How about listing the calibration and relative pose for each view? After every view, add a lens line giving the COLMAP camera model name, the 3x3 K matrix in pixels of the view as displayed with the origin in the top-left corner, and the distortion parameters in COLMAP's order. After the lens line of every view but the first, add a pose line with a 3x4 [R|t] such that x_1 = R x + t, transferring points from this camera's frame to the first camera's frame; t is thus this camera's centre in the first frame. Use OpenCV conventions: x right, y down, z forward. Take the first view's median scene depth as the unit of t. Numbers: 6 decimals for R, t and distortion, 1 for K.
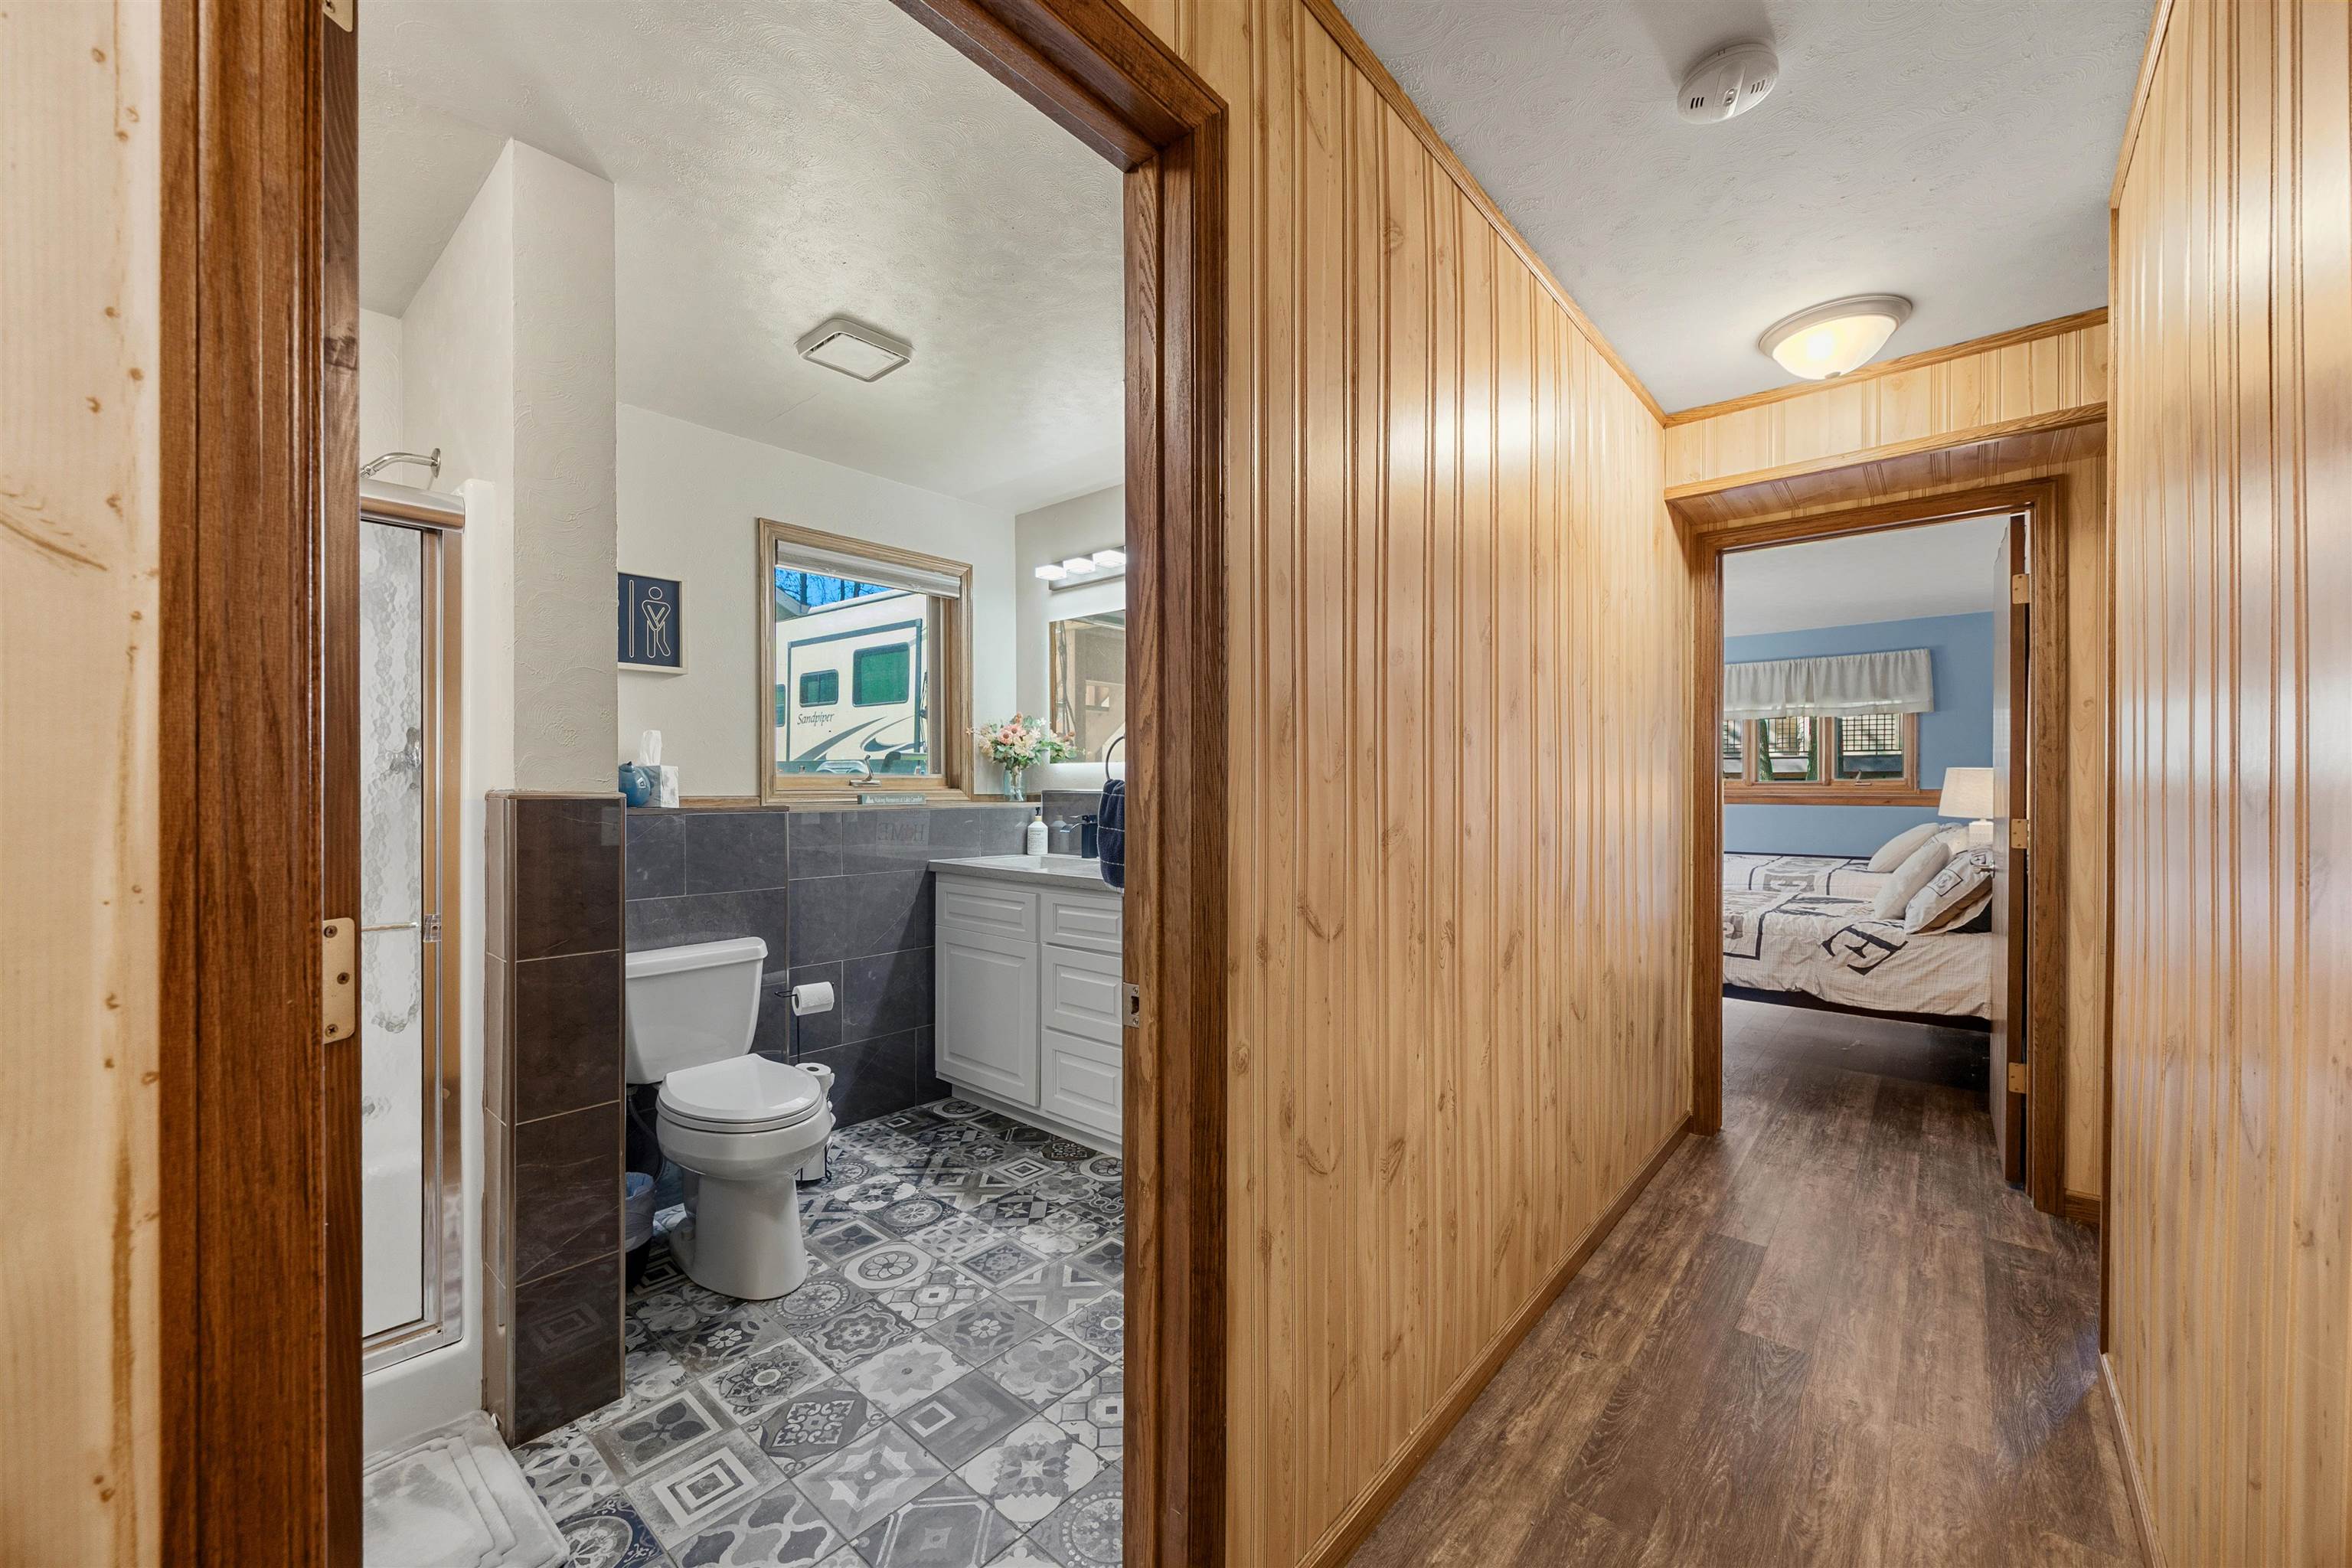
lens RADIAL K [[898.7, 0, 1222.4], [0, 898.7, 790.9], [0, 0, 1]] dist [-0.000728, 0.000072]
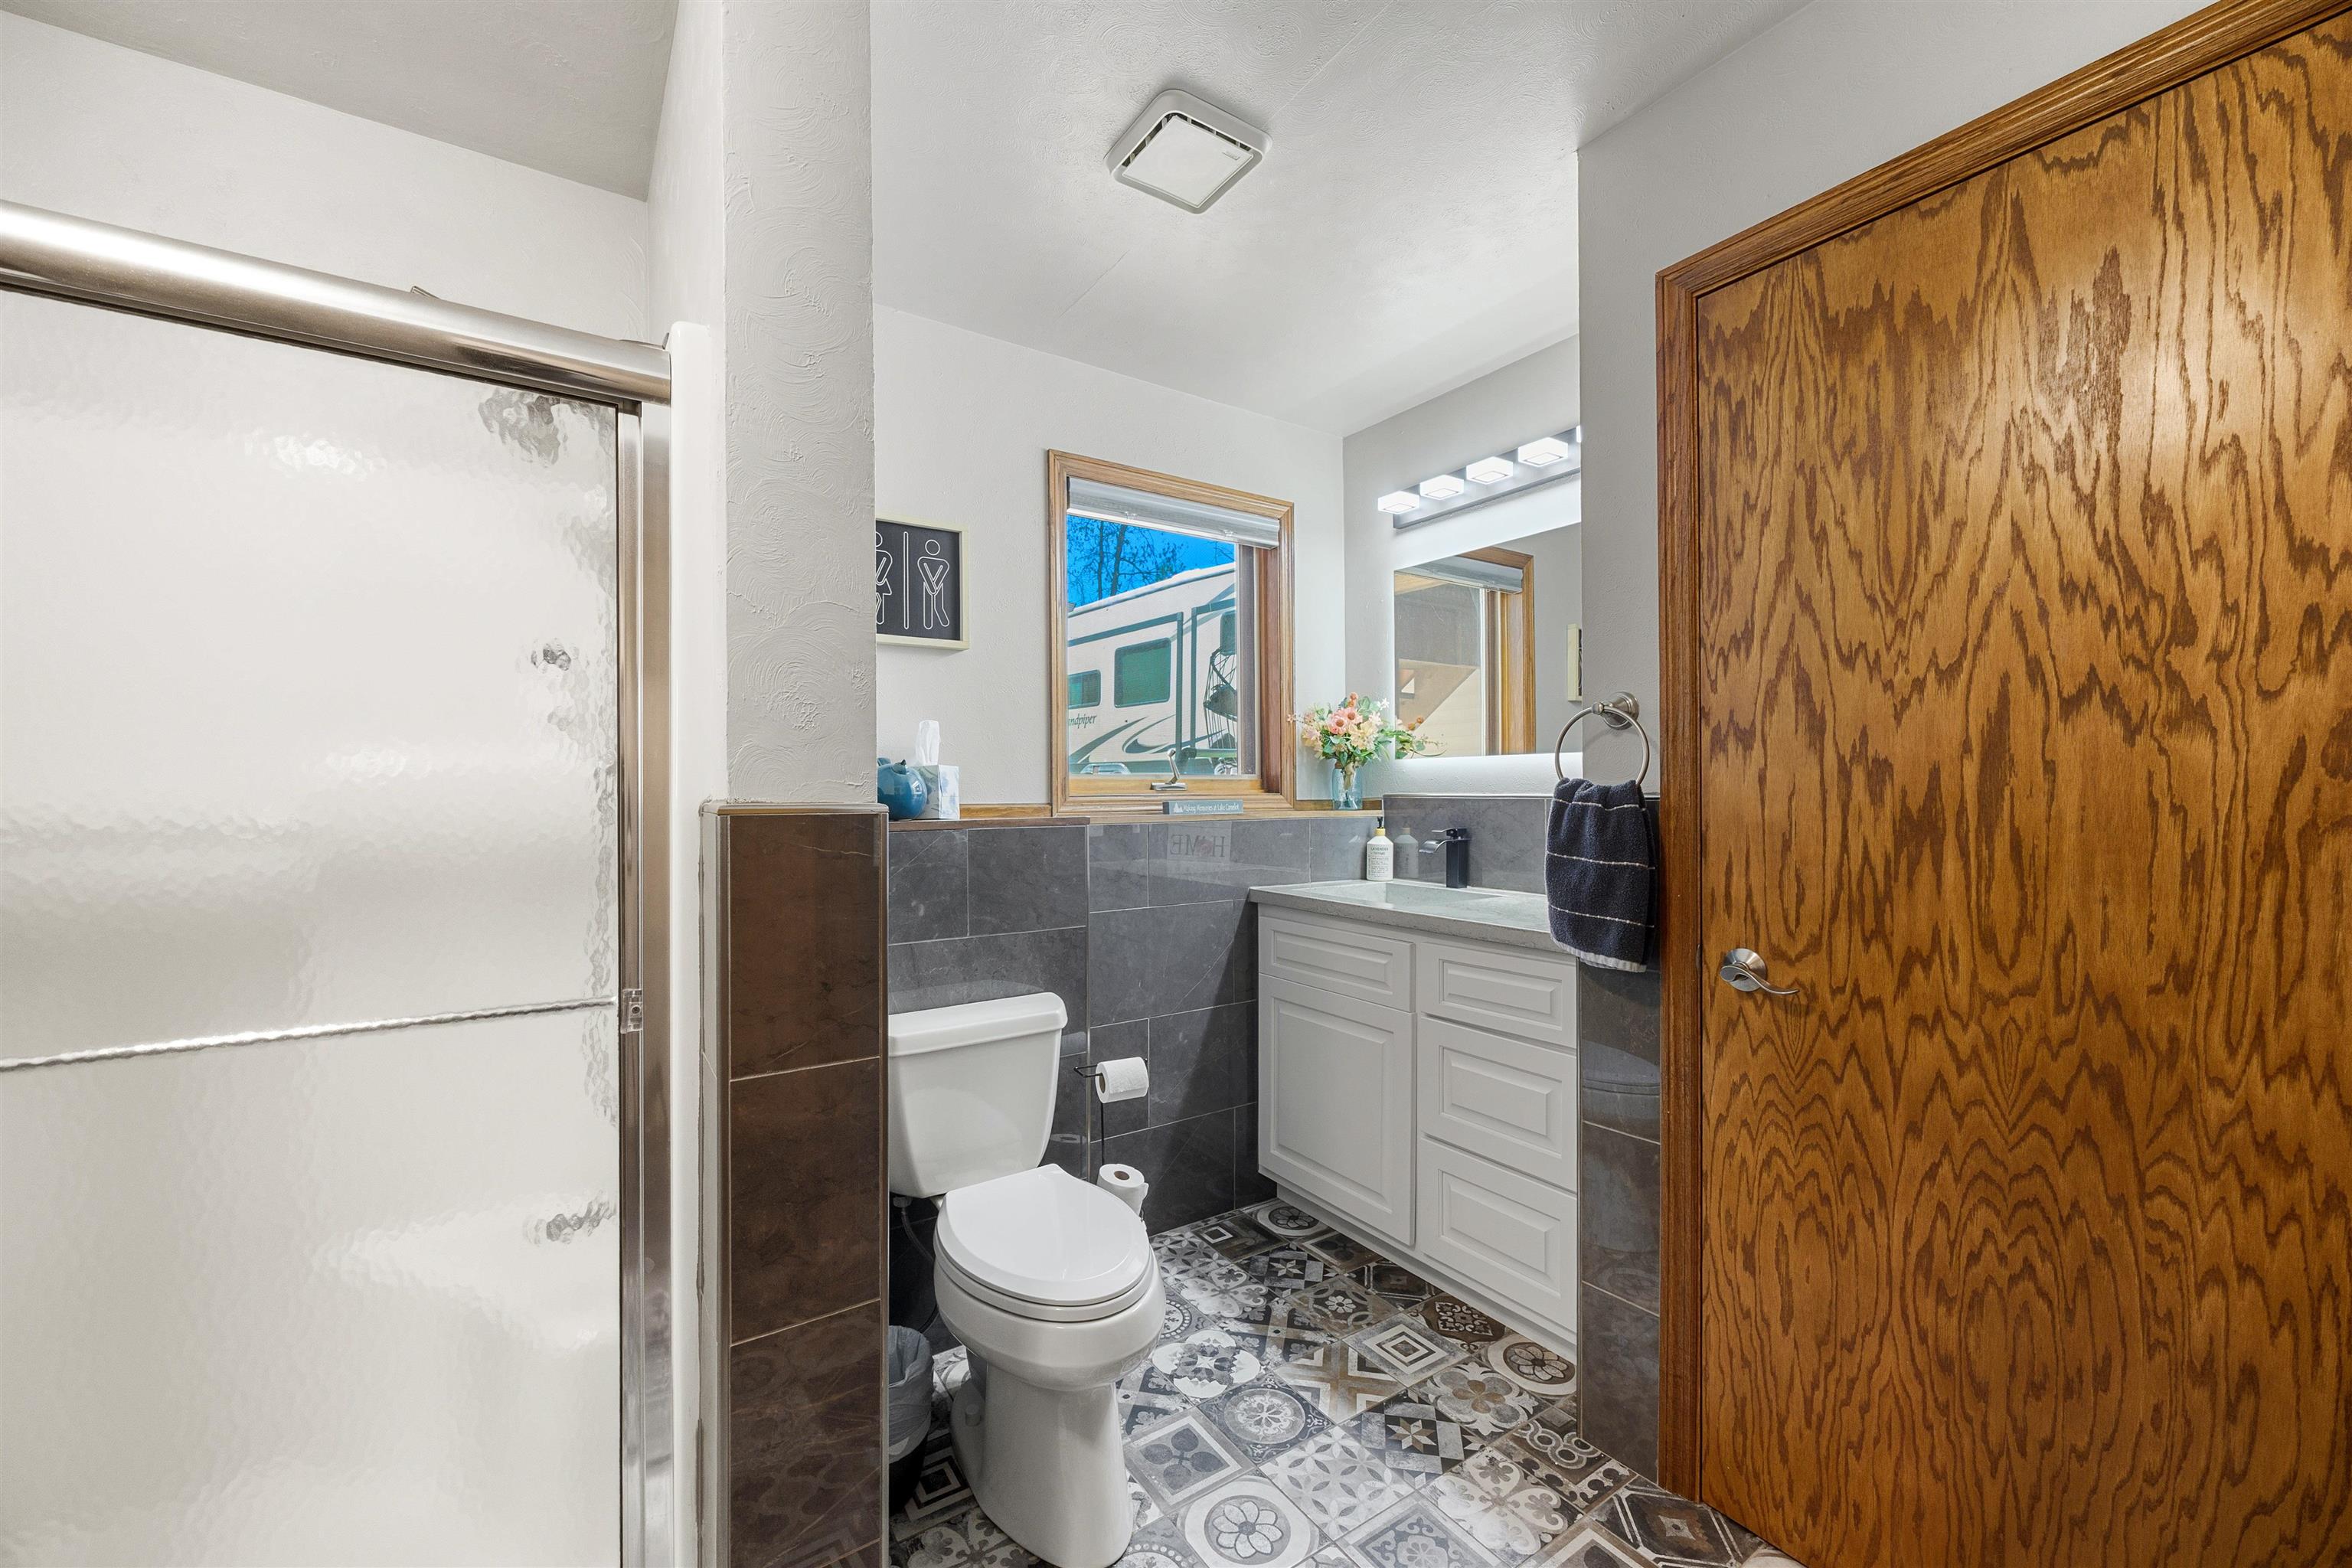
lens RADIAL K [[939.4, 0, 1198.7], [0, 939.4, 792.5], [0, 0, 1]] dist [0.001668, 0.000248]
pose [[0.957927, -0.002916, -0.286996, -0.158389], [0.002777, 0.999996, -0.000892, -0.002872], [0.286997, 0.000057, 0.957931, 0.256277]]
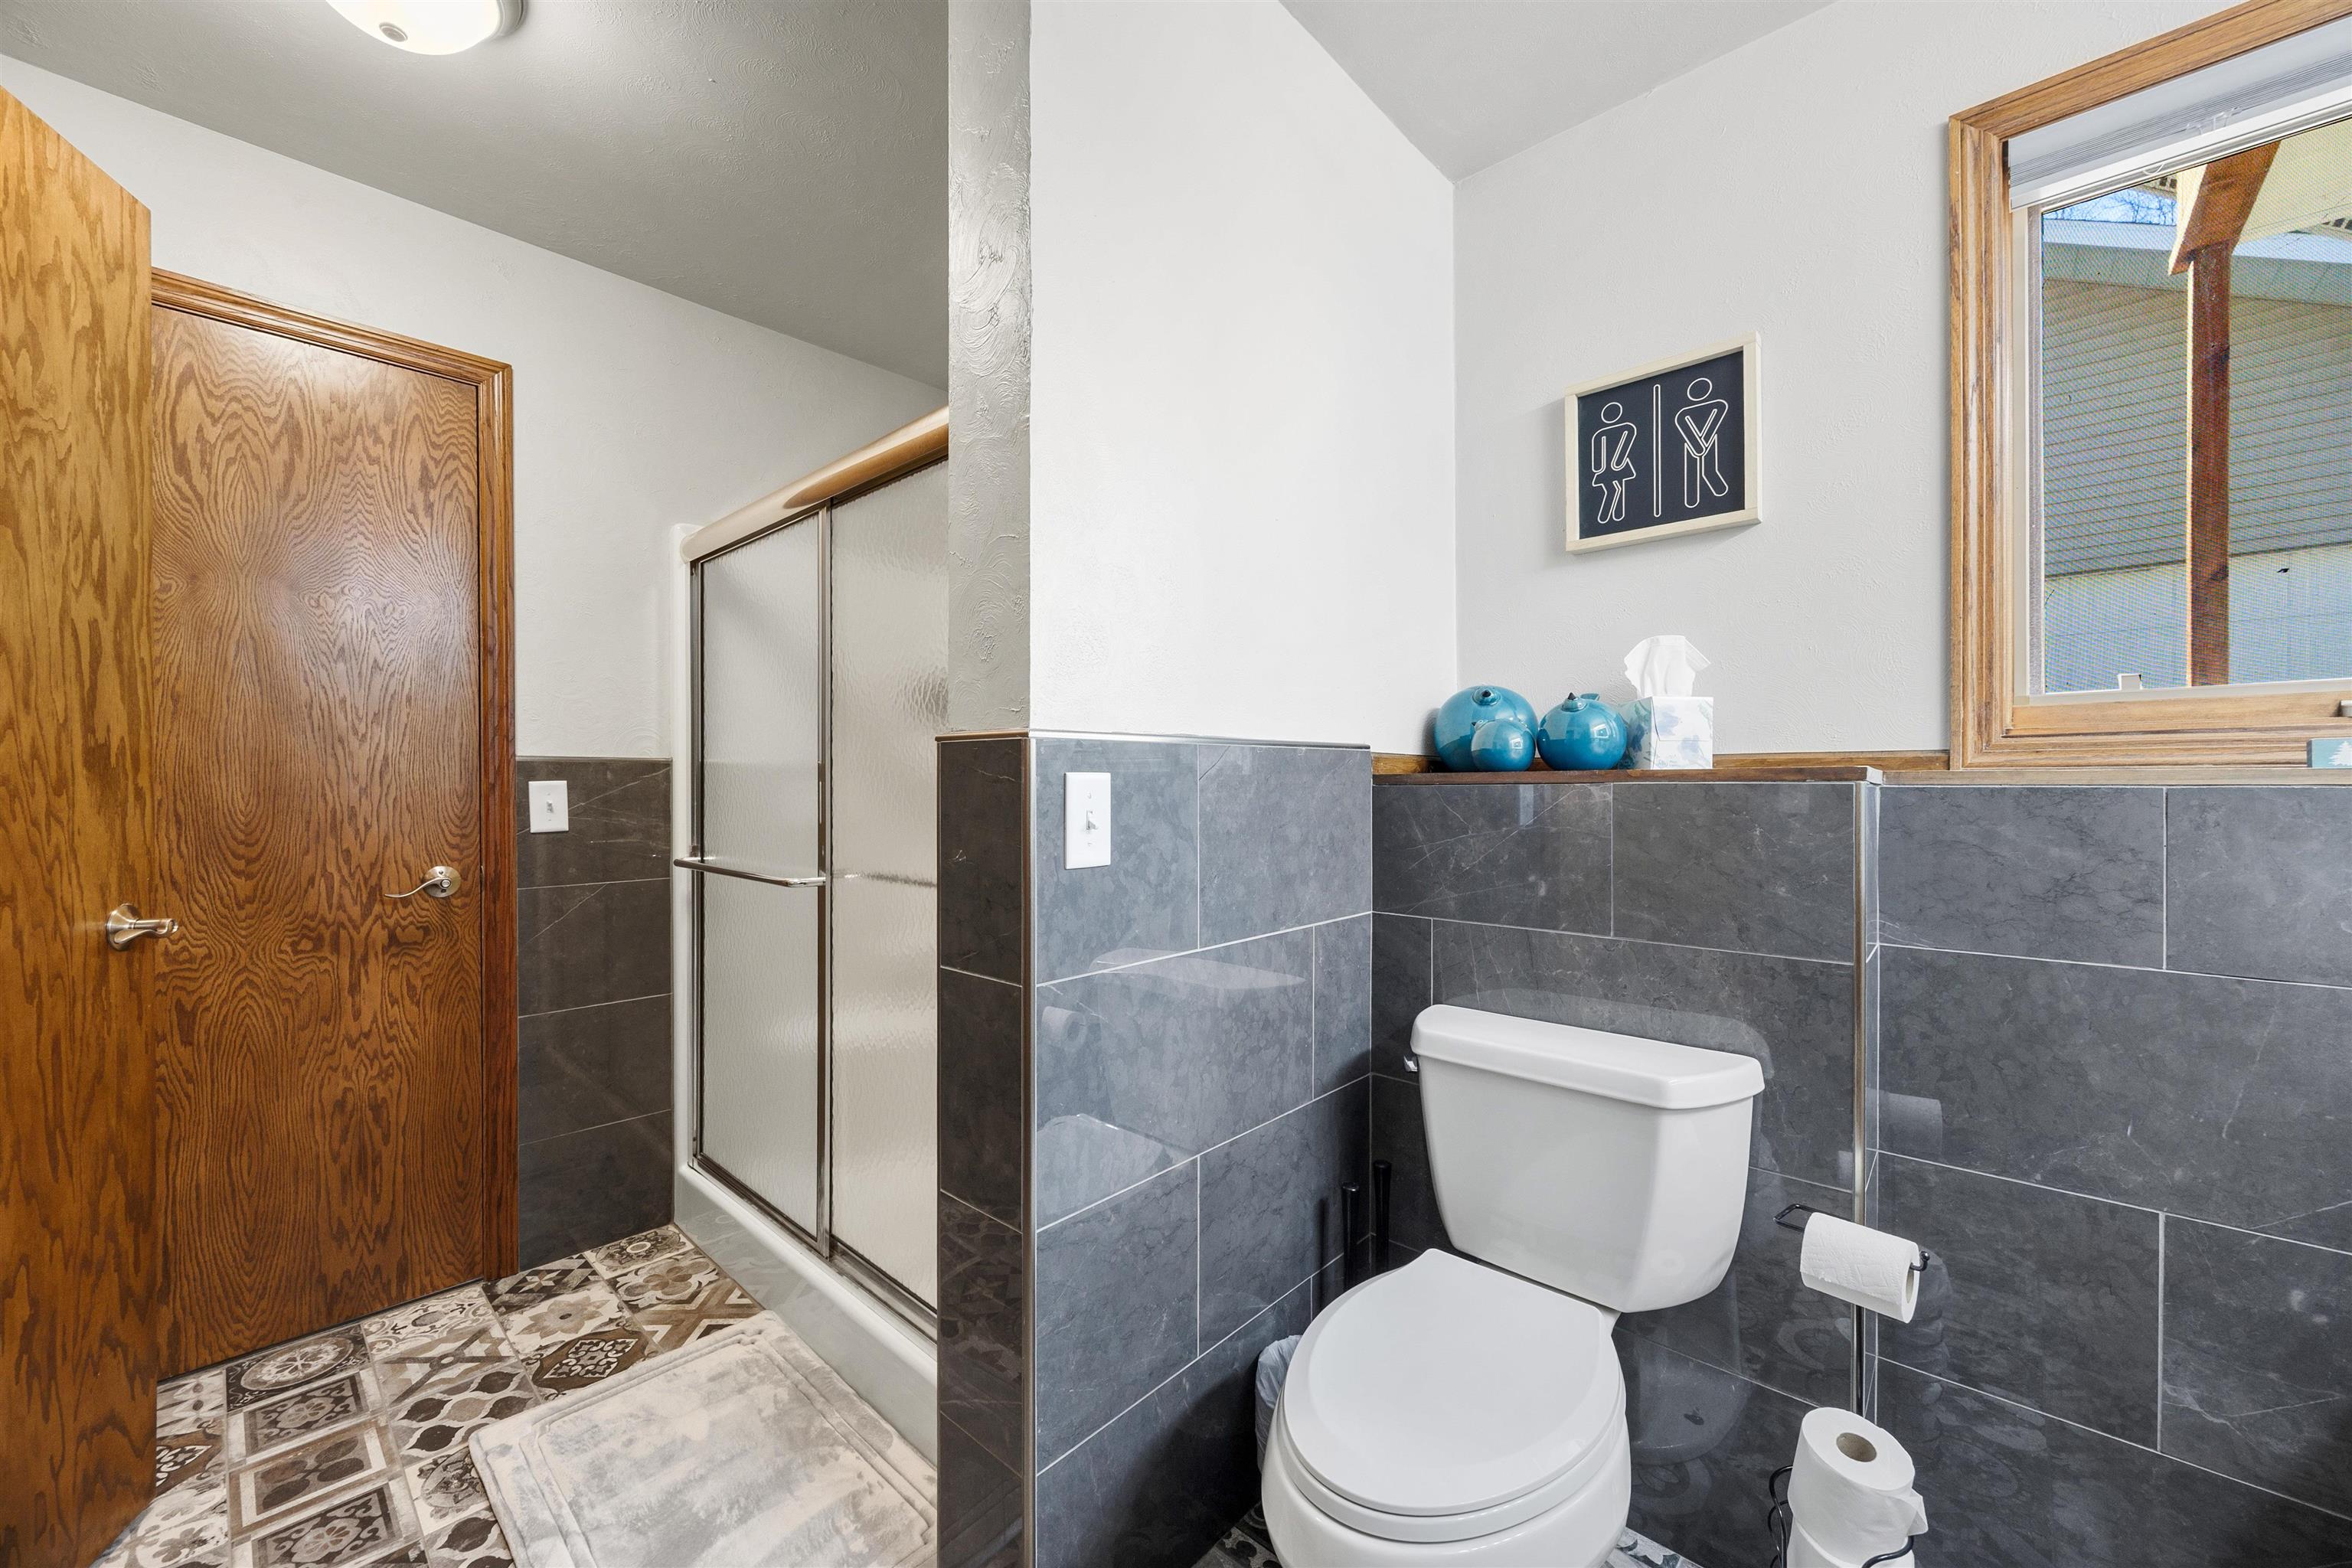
lens RADIAL K [[918.7, 0, 1146.8], [0, 918.7, 782.2], [0, 0, 1]] dist [-0.000258, 0.000318]
pose [[-0.090703, -0.001445, -0.995877, -0.031644], [-0.000703, 0.999999, -0.001387, 0.022535], [0.995878, 0.000574, -0.090704, 0.663745]]
